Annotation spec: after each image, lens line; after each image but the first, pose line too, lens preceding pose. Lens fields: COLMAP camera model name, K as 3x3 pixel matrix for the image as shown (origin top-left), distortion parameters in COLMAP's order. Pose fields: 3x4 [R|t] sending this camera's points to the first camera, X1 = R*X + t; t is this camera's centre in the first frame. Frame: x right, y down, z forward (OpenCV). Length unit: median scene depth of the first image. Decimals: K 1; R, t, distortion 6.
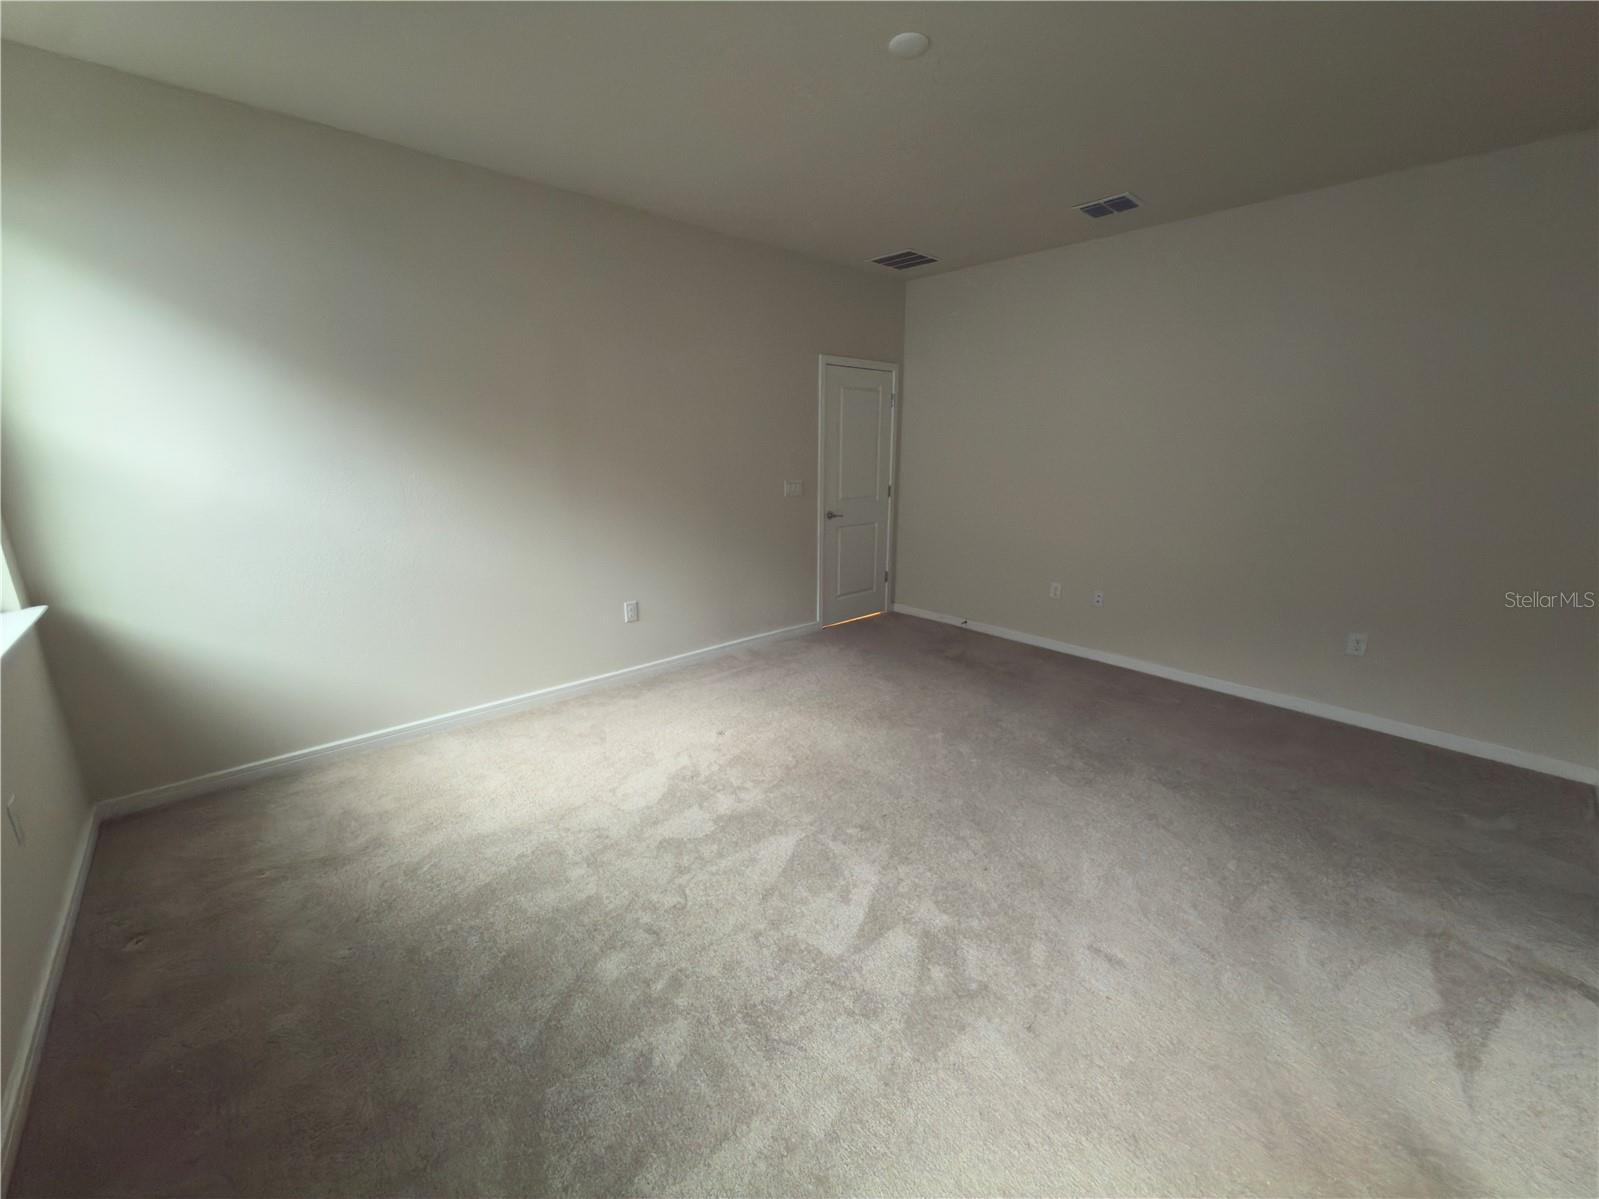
lens RADIAL K [[637.2, 0, 800.0], [0, 637.2, 593.0], [0, 0, 1]] dist [0.003996, 0.000136]
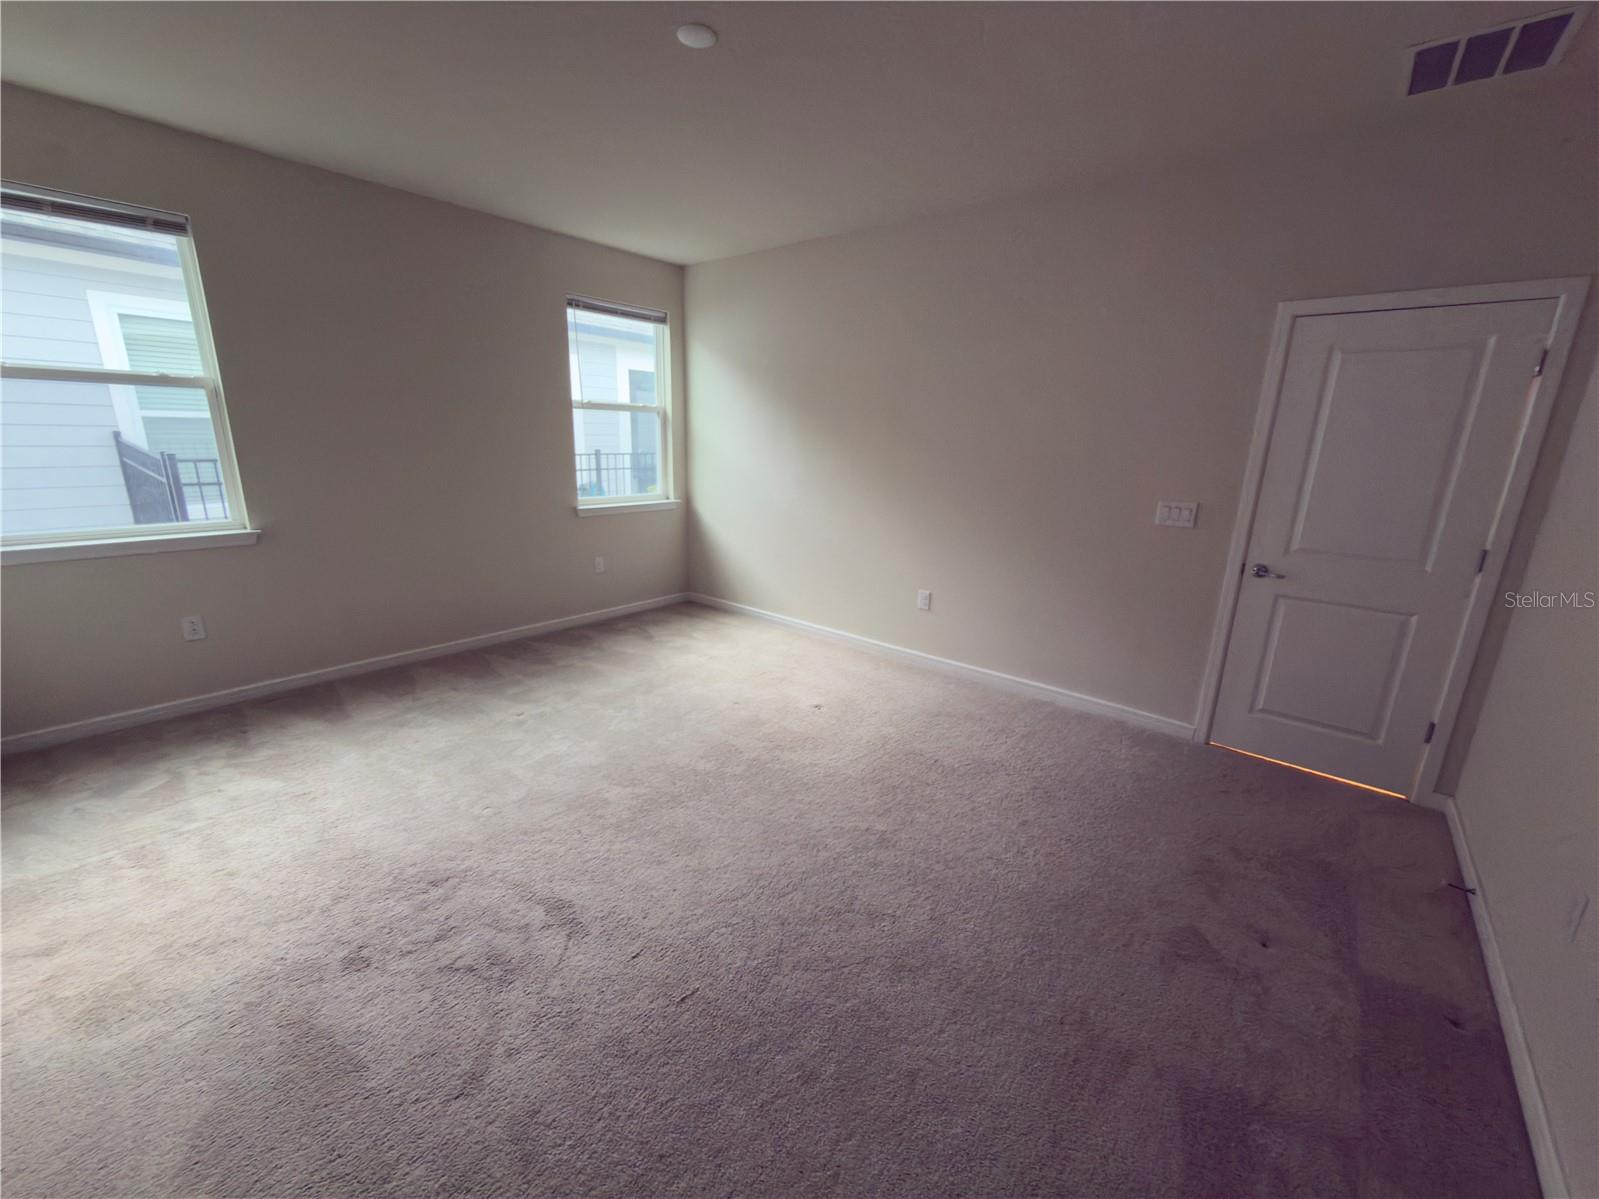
lens RADIAL K [[637.2, 0, 800.2], [0, 637.2, 600.7], [0, 0, 1]] dist [0.003996, 0.000136]
pose [[0.144157, 0.256275, -0.955794, 0.608863], [-0.256354, 0.942580, 0.214068, -0.122129], [0.955773, 0.214162, 0.201577, 0.504059]]
